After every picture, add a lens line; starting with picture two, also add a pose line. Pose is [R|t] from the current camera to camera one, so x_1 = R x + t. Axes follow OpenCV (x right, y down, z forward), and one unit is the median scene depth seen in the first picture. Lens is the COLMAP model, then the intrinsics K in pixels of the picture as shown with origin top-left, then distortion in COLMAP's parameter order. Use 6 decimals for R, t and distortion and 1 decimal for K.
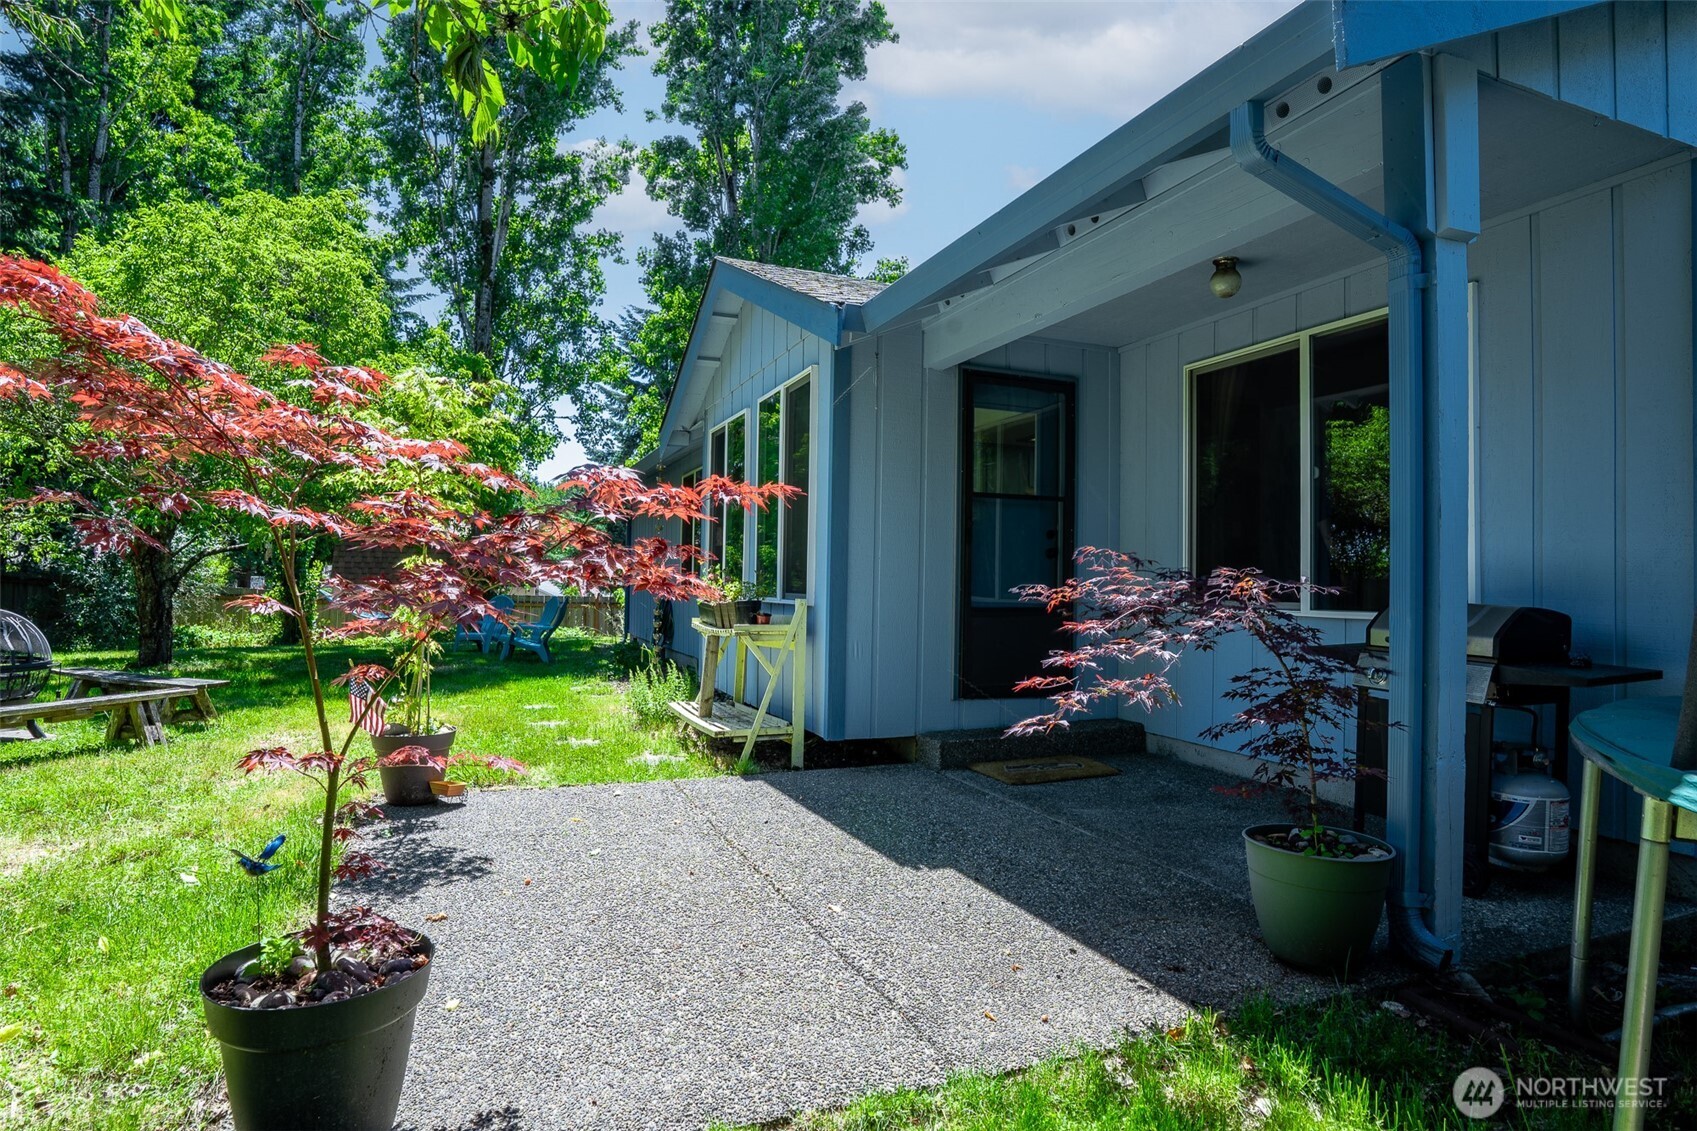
lens RADIAL K [[775.3, 0, 848.0], [0, 775.3, 563.4], [0, 0, 1]] dist [0.009263, 0.002511]
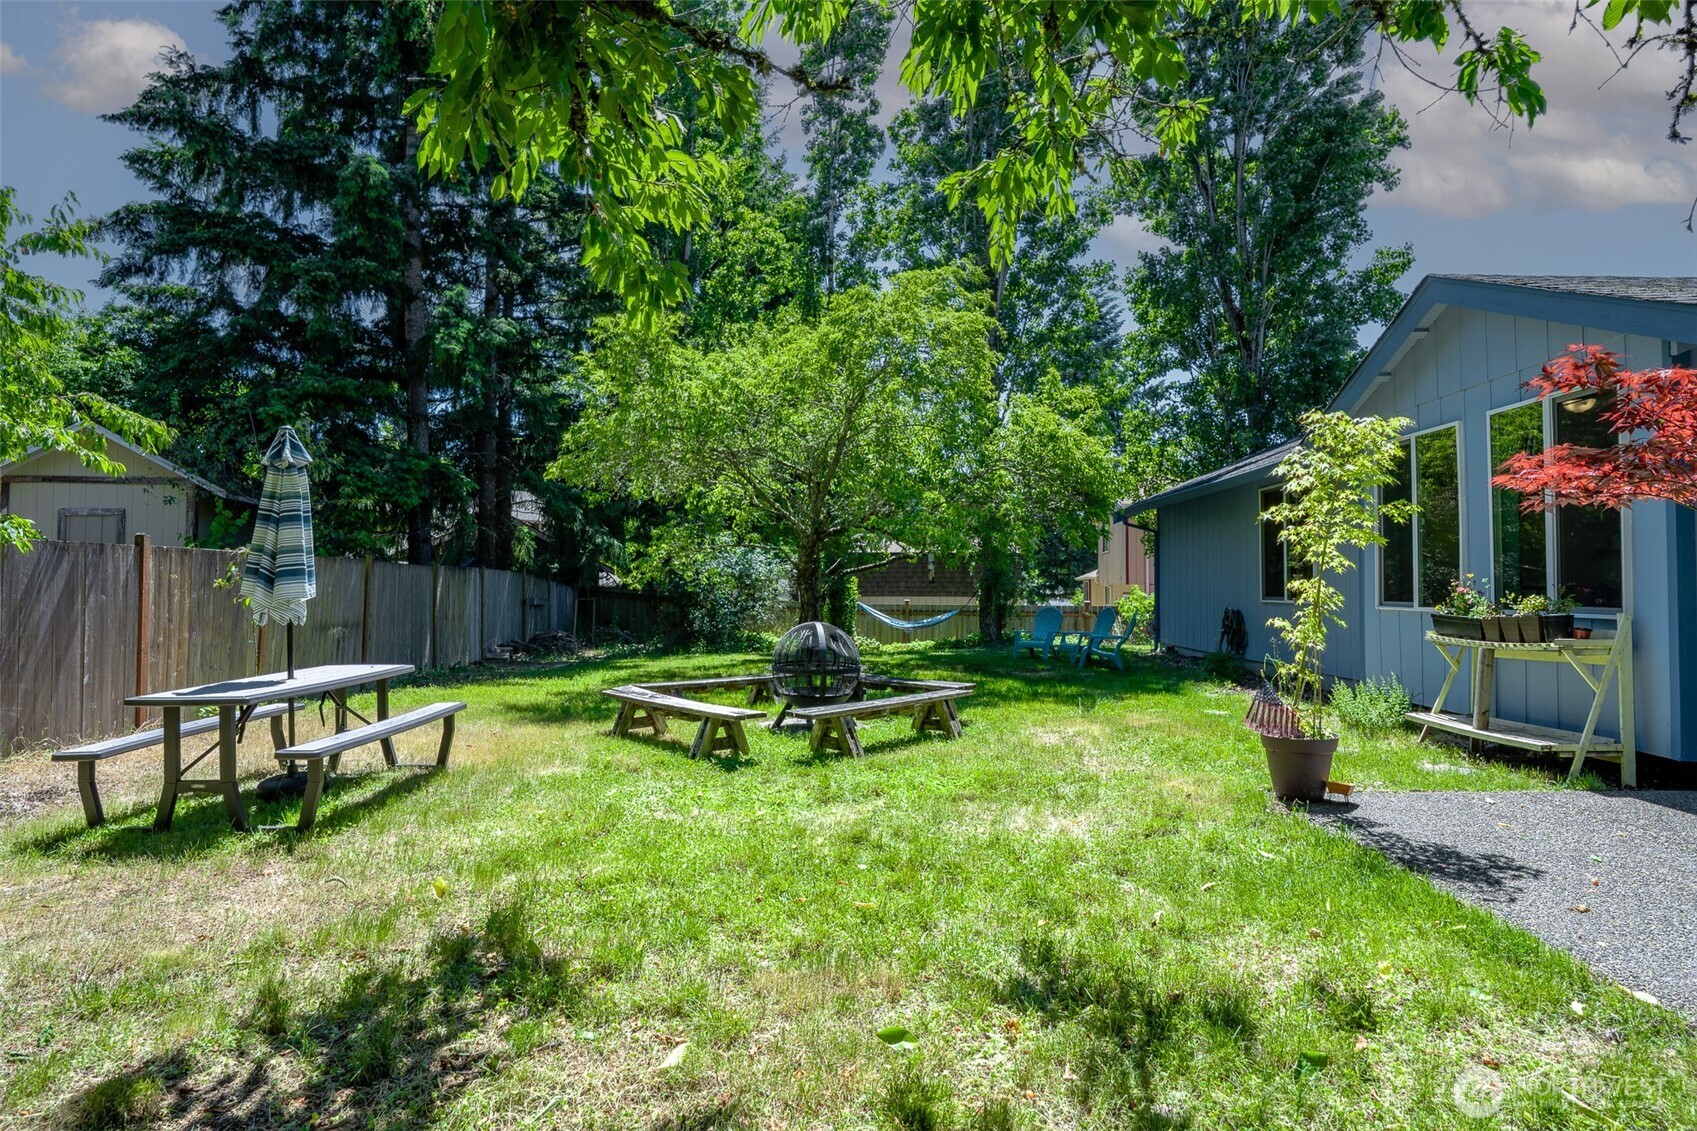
lens RADIAL K [[775.3, 0, 847.9], [0, 775.3, 571.2], [0, 0, 1]] dist [0.009263, 0.002511]
pose [[0.960575, -0.024732, -0.276920, -0.699666], [0.025963, 0.999663, 0.000777, -0.032069], [0.276808, -0.007936, 0.960893, -0.209133]]
